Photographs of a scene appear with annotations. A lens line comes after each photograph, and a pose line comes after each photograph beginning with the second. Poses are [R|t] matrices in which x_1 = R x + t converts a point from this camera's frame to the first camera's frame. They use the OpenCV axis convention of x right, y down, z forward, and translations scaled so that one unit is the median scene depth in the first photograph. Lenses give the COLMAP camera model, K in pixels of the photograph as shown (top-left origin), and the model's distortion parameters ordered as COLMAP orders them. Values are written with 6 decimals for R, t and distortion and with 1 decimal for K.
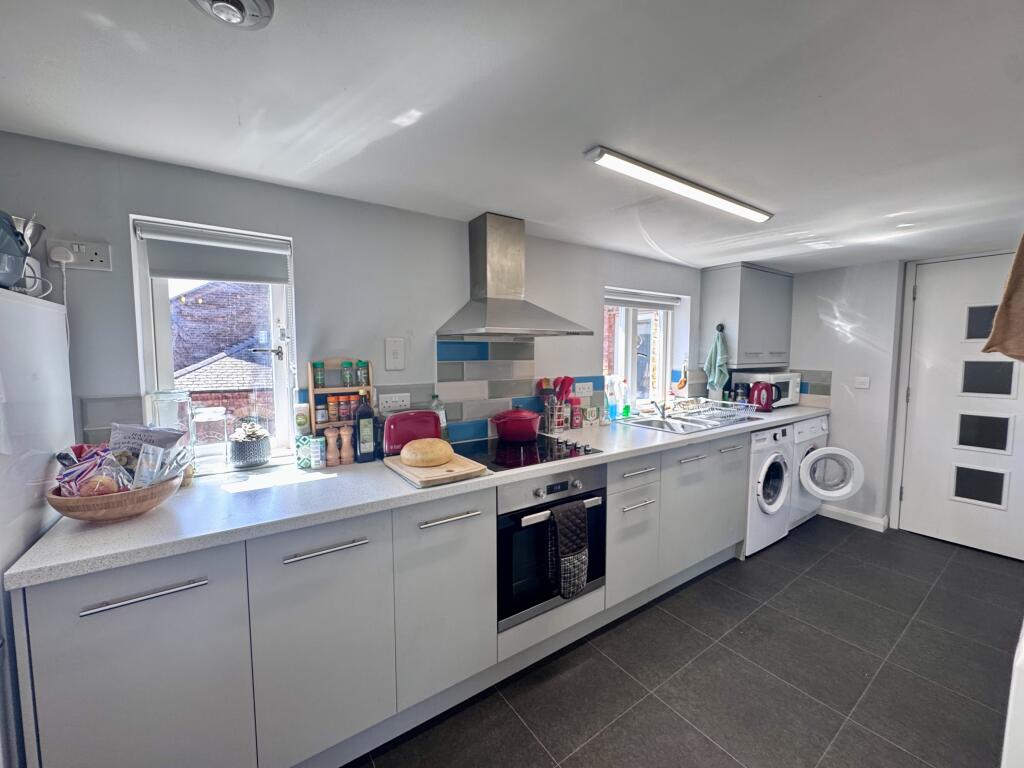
lens RADIAL K [[407.8, 0, 510.8], [0, 407.8, 382.4], [0, 0, 1]] dist [-0.003885, 0.000612]
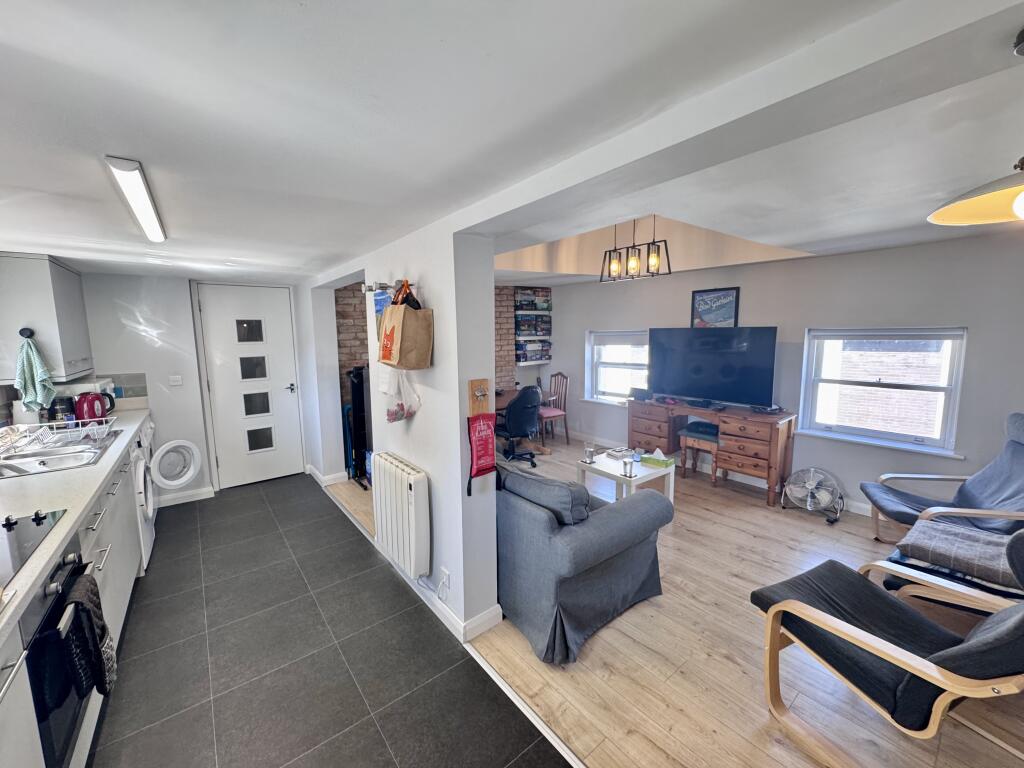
lens RADIAL K [[407.8, 0, 508.3], [0, 407.8, 382.2], [0, 0, 1]] dist [-0.003885, 0.000612]
pose [[-0.058441, -0.118814, 0.991195, -0.448500], [0.087217, 0.988488, 0.123632, -0.074032], [-0.994474, 0.093674, -0.047405, 0.153050]]
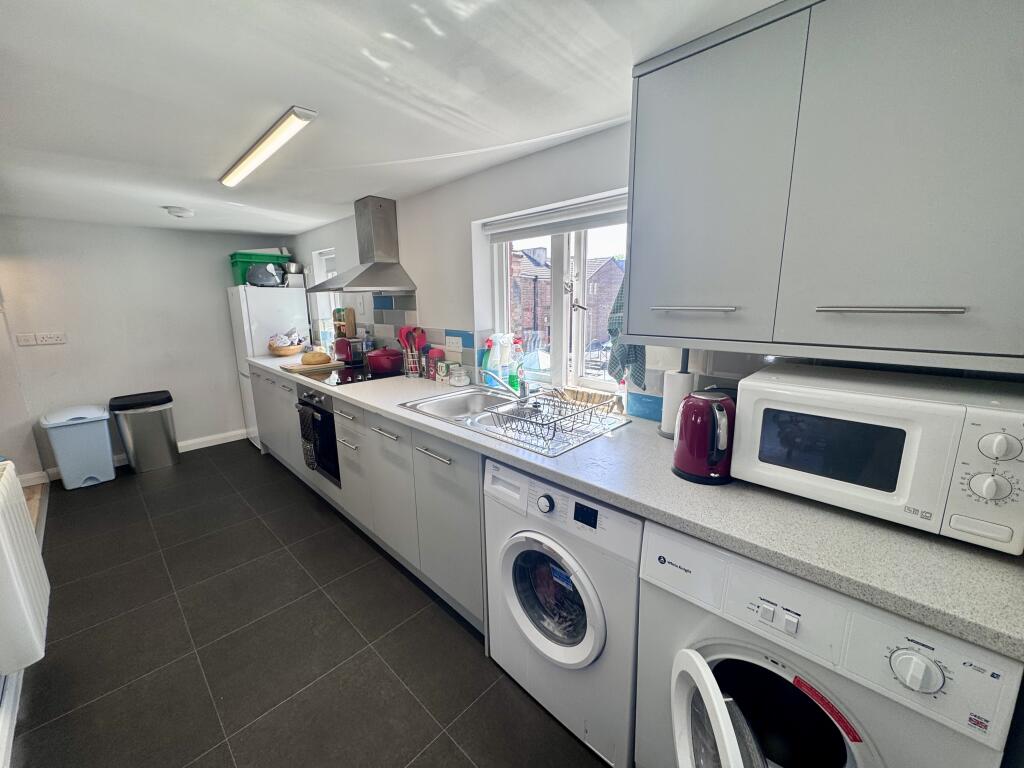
lens RADIAL K [[407.8, 0, 513.0], [0, 407.8, 380.7], [0, 0, 1]] dist [-0.003885, 0.000612]
pose [[0.193873, 0.194962, -0.961459, 1.227605], [-0.060654, 0.980561, 0.186605, -0.090930], [0.979150, 0.022139, 0.201930, 1.030695]]
